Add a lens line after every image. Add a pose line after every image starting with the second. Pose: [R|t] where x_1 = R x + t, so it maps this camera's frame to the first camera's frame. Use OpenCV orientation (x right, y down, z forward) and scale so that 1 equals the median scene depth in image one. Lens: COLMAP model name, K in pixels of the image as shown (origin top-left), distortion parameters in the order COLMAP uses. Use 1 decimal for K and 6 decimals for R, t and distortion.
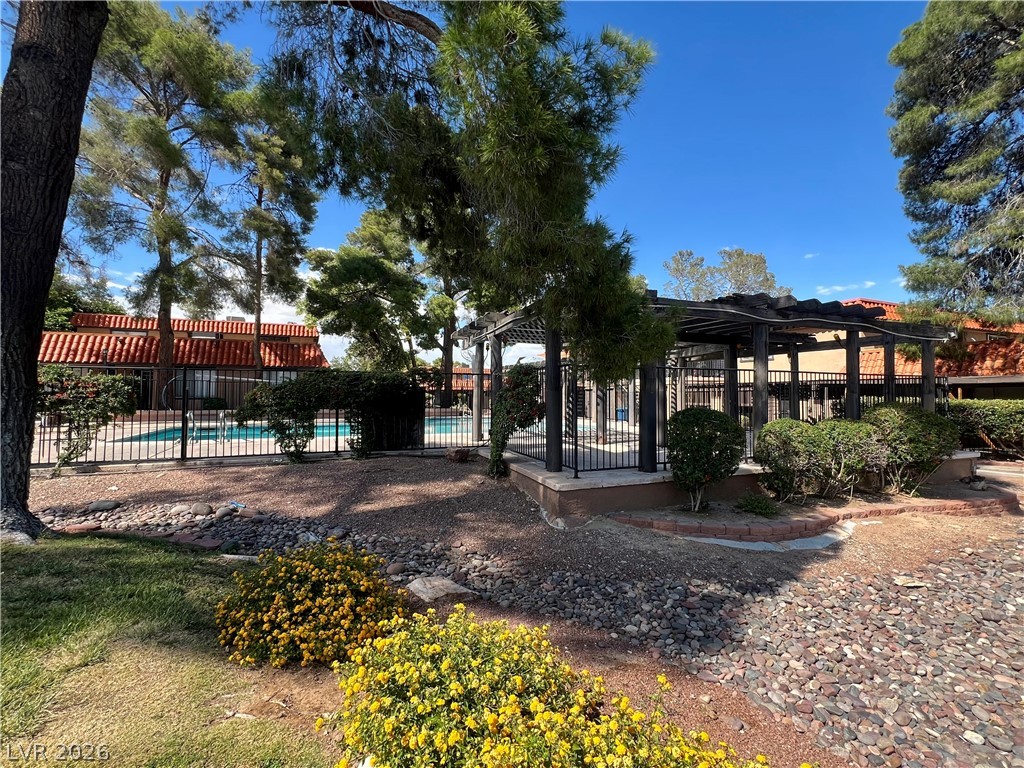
lens RADIAL K [[478.9, 0, 511.7], [0, 478.9, 383.2], [0, 0, 1]] dist [-0.003653, -0.000511]
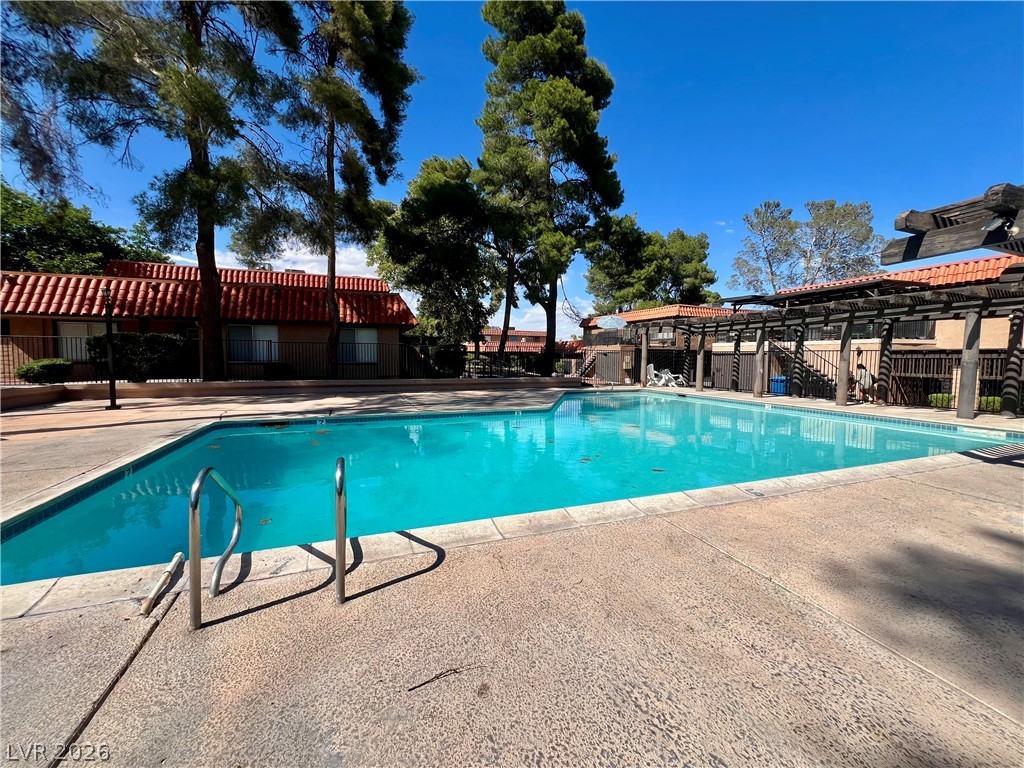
lens RADIAL K [[412.9, 0, 511.8], [0, 412.9, 381.4], [0, 0, 1]] dist [-0.002917, -0.000092]
pose [[0.999449, 0.006789, -0.032483, -0.226188], [-0.004016, 0.996400, 0.084685, 0.001967], [0.032941, -0.084508, 0.995878, 0.352619]]
